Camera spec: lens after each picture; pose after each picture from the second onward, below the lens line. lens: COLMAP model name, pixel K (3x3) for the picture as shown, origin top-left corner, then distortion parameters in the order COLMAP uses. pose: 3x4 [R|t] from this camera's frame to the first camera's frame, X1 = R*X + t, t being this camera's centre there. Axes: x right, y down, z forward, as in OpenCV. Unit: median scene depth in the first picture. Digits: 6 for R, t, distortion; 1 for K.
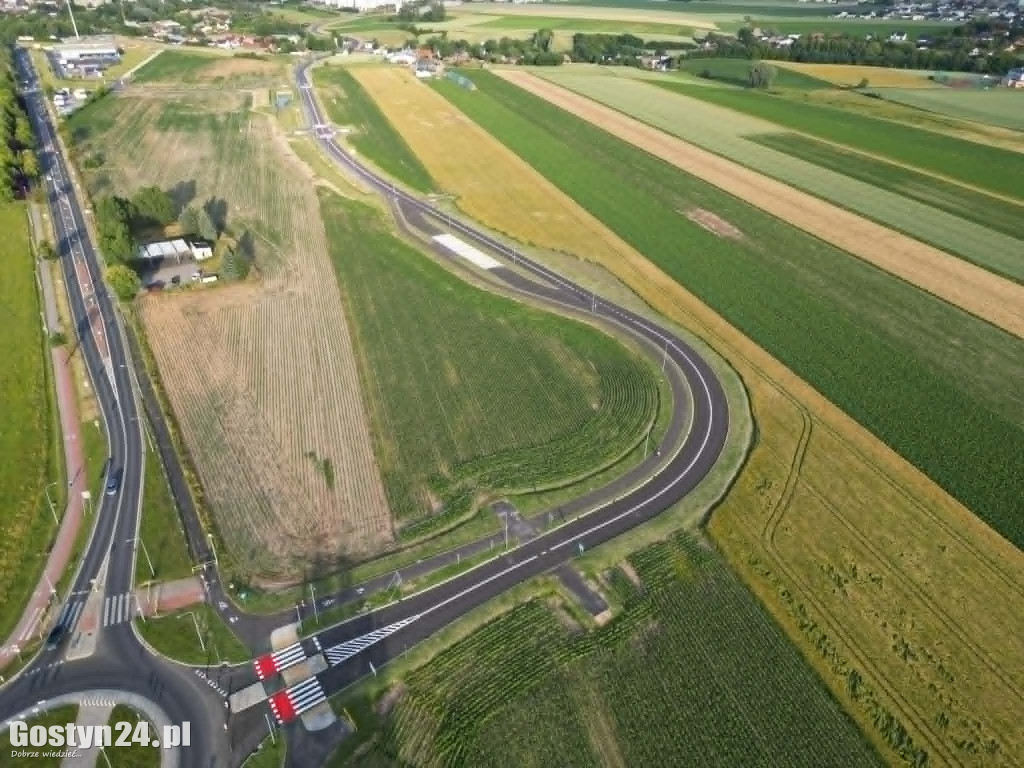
lens RADIAL K [[712.6, 0, 512.0], [0, 712.6, 384.0], [0, 0, 1]] dist [0.085841, -0.083539]
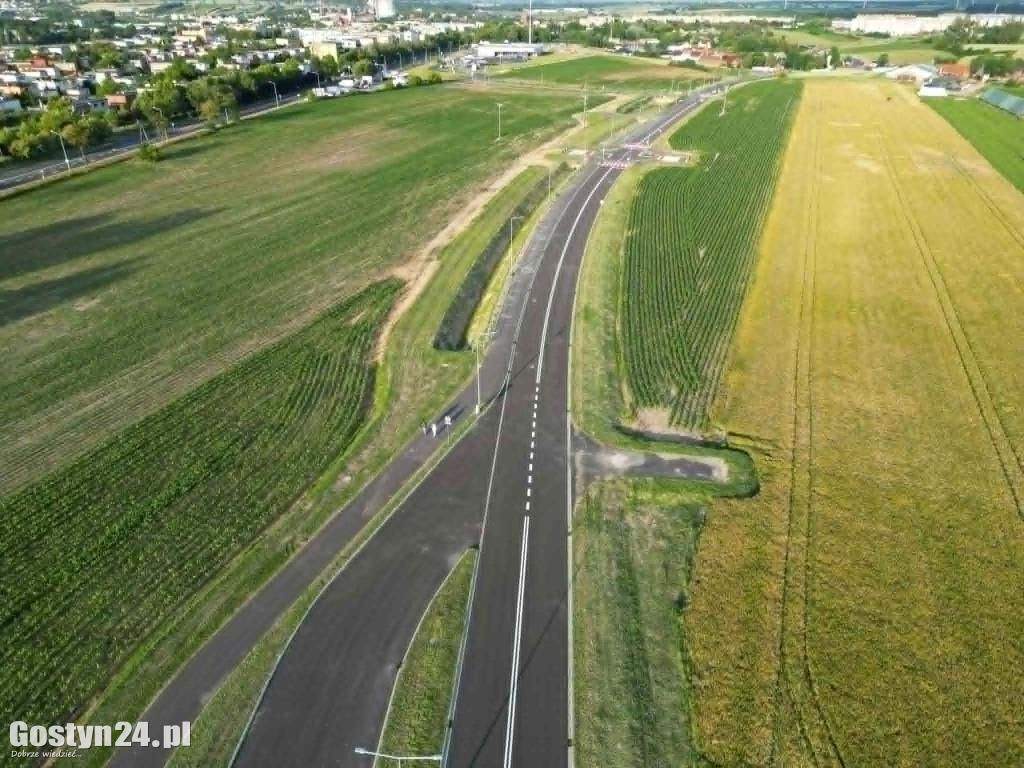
lens RADIAL K [[712.6, 0, 512.0], [0, 712.6, 384.0], [0, 0, 1]] dist [0.085841, -0.083539]
pose [[0.791553, 0.284993, -0.540576, -0.034978], [-0.315424, 0.948189, 0.038020, -0.374855], [0.523404, 0.140416, 0.840436, 1.085771]]
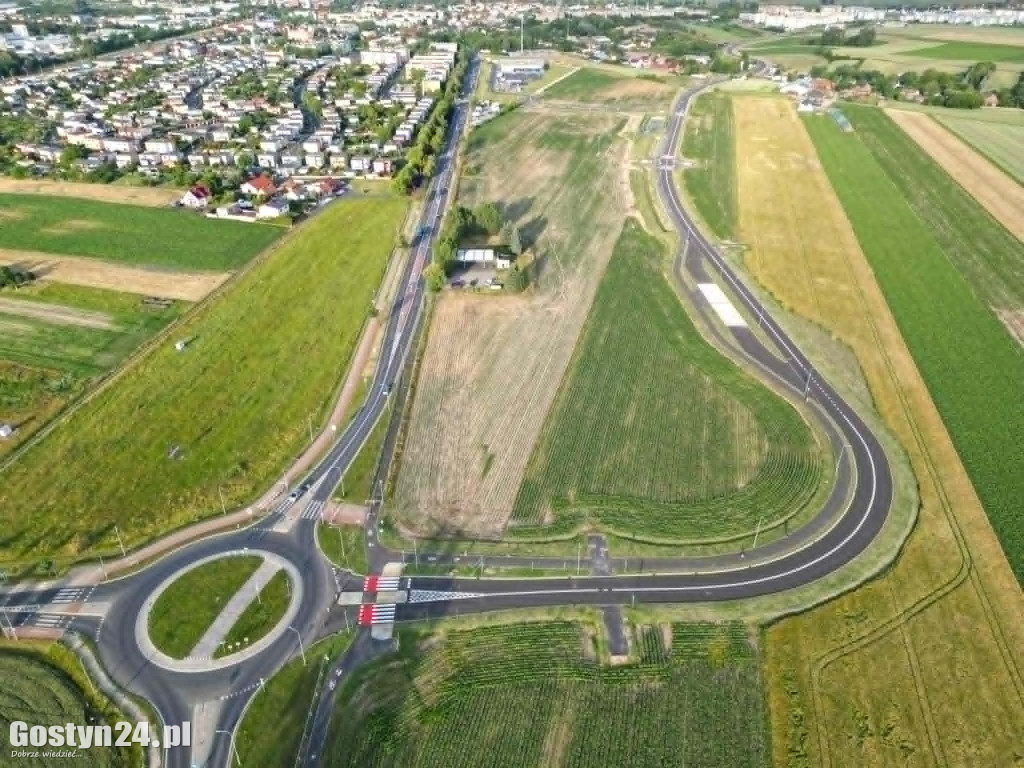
lens RADIAL K [[712.6, 0, 512.0], [0, 712.6, 384.0], [0, 0, 1]] dist [0.085841, -0.083539]
pose [[0.857365, 0.257665, -0.445573, 0.192938], [-0.260720, 0.963808, 0.055675, -0.060584], [0.443792, 0.068435, 0.893513, -0.067899]]
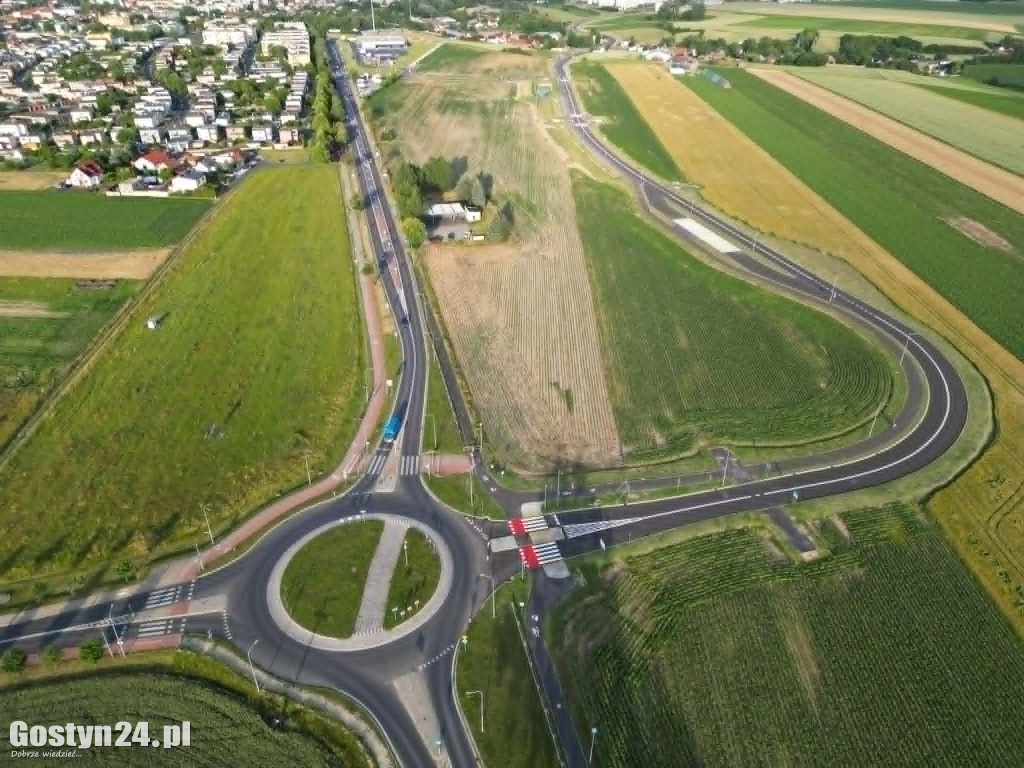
lens RADIAL K [[712.6, 0, 512.0], [0, 712.6, 384.0], [0, 0, 1]] dist [0.085841, -0.083539]
pose [[0.952922, 0.151204, -0.262824, -0.028028], [-0.151176, 0.988295, 0.020453, 0.056869], [0.262841, 0.020242, 0.964627, -0.095444]]
